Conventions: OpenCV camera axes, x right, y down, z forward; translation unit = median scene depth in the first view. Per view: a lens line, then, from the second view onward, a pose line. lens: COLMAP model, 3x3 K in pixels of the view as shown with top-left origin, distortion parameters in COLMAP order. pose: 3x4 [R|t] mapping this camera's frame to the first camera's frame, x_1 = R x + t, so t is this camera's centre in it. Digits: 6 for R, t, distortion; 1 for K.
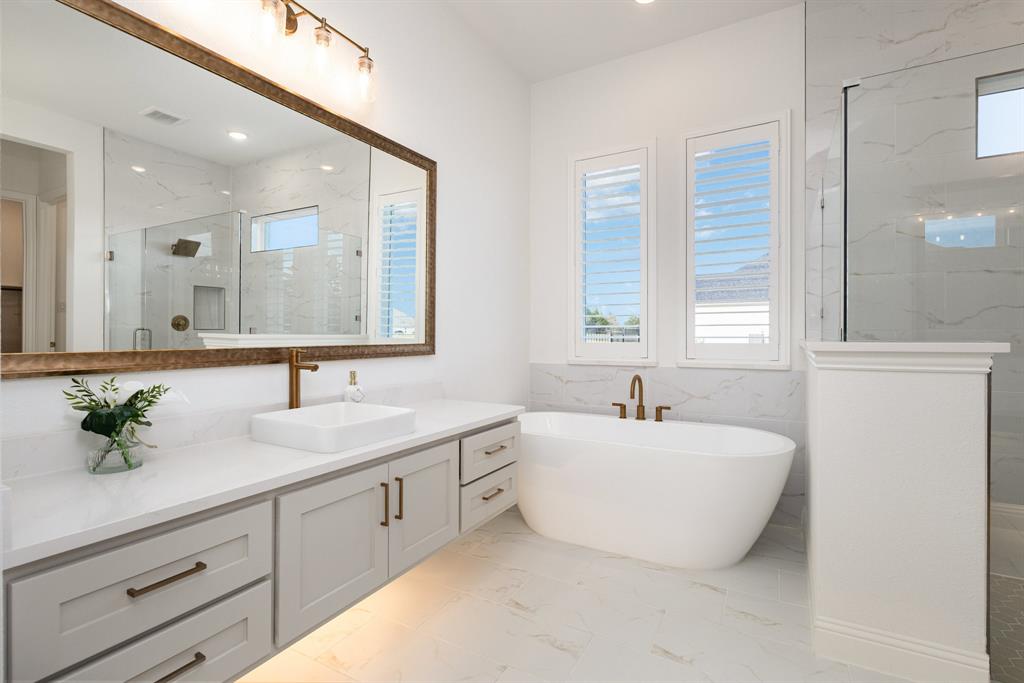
lens RADIAL K [[484.6, 0, 514.7], [0, 484.6, 336.8], [0, 0, 1]] dist [0.009752, 0.000048]
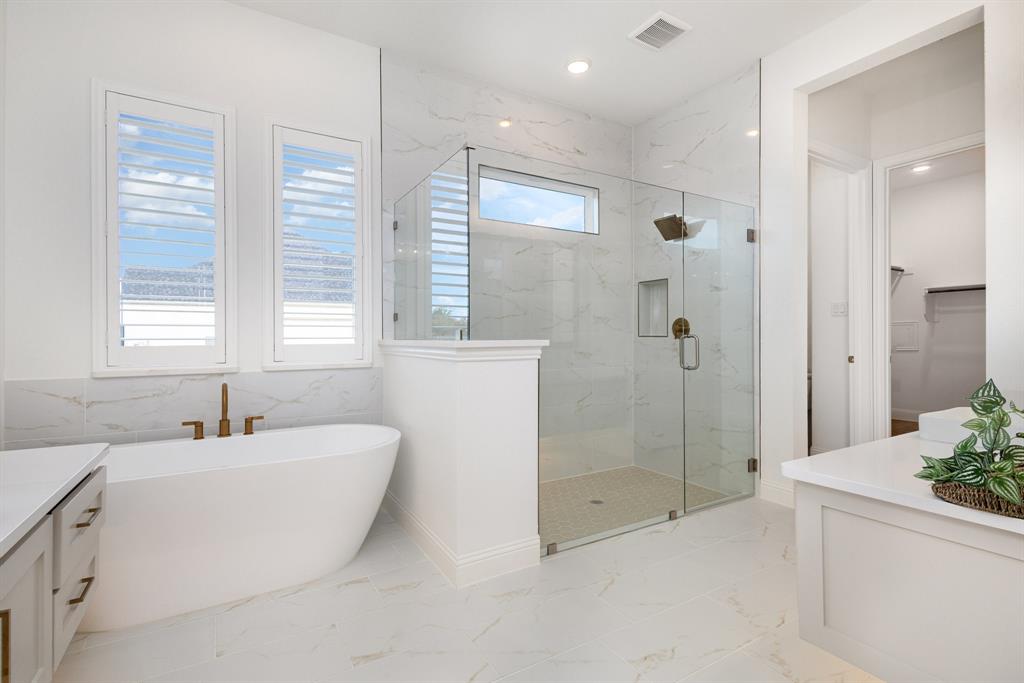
lens RADIAL K [[484.6, 0, 520.7], [0, 484.6, 336.4], [0, 0, 1]] dist [0.009752, 0.000048]
pose [[0.483389, -0.001705, 0.875404, -0.234913], [0.005218, 0.999986, -0.000934, 0.000841], [-0.875390, 0.005019, 0.483391, 0.144447]]
